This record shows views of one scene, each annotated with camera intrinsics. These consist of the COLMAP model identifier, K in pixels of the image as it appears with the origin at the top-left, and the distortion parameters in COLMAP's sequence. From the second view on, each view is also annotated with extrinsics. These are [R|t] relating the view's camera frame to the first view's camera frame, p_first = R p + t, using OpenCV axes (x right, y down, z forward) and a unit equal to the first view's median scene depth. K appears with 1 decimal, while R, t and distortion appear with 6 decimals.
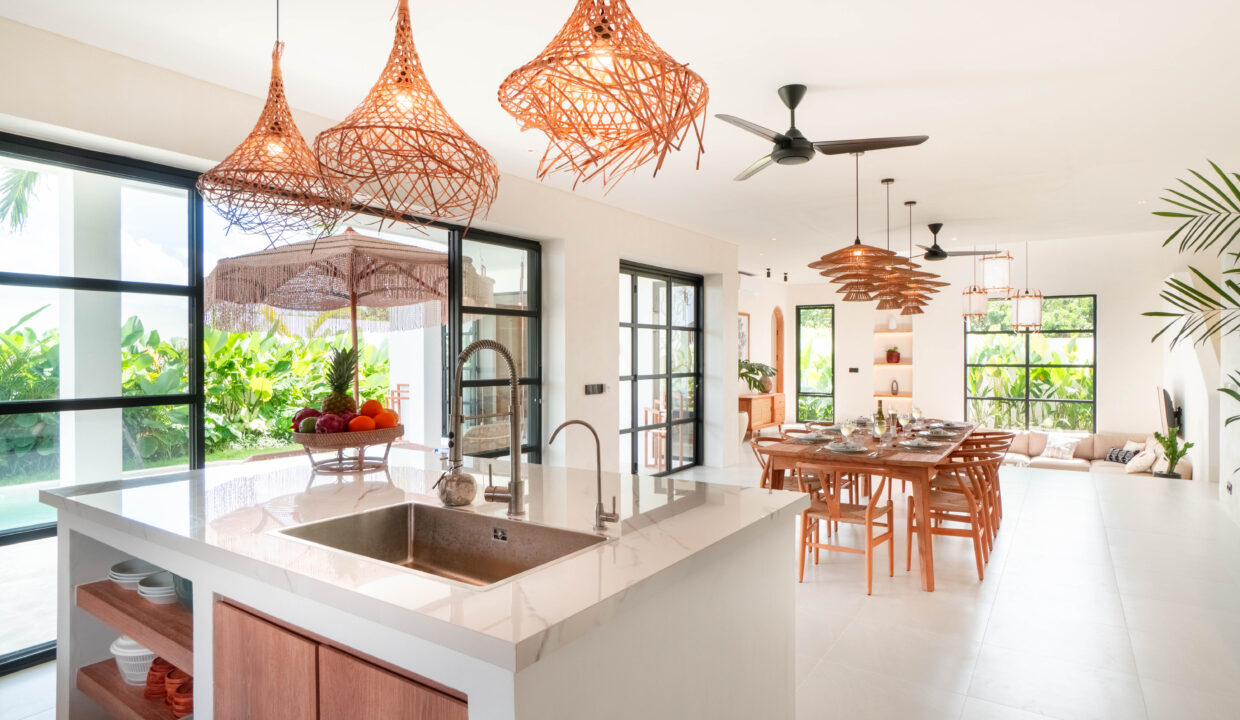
lens RADIAL K [[645.7, 0, 620.0], [0, 645.7, 360.0], [0, 0, 1]] dist [0.035579, -0.000067]
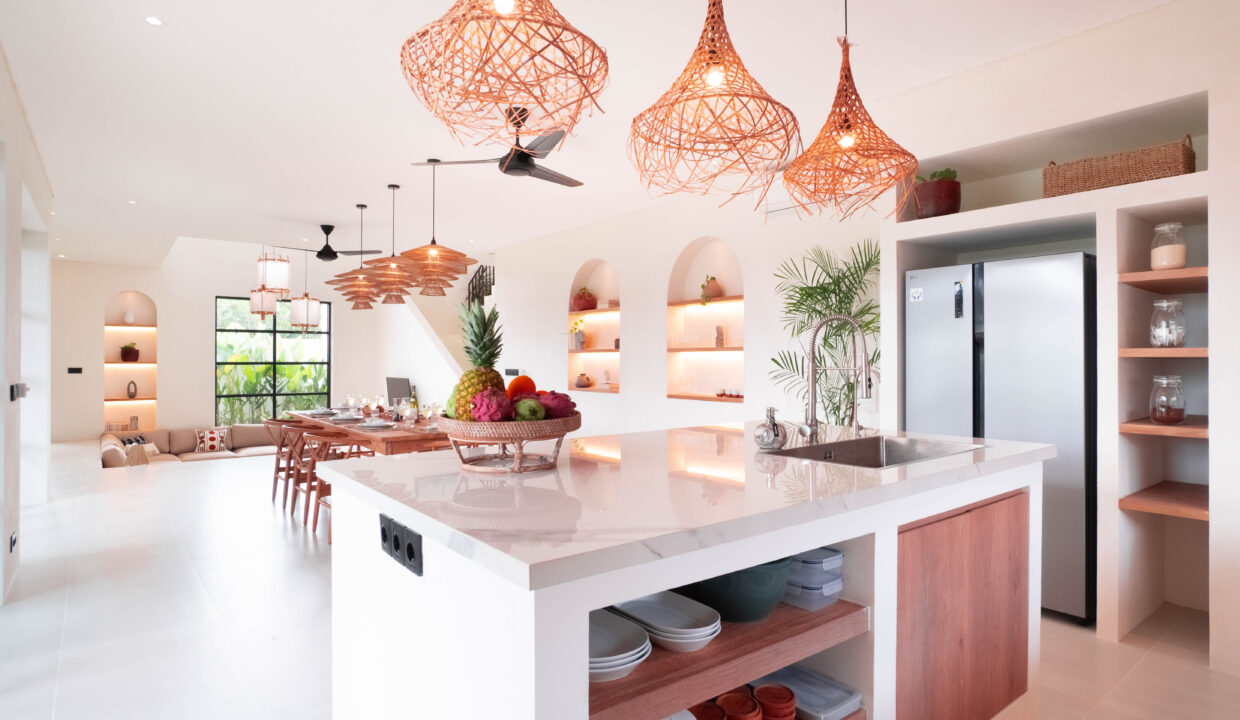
lens RADIAL K [[671.3, 0, 620.0], [0, 671.3, 360.0], [0, 0, 1]] dist [-0.095257, 0.000317]
pose [[0.292575, 0.000593, 0.956243, -0.256951], [0.003145, 0.999994, -0.001582, 0.008026], [-0.956238, 0.003470, 0.292571, 0.155717]]
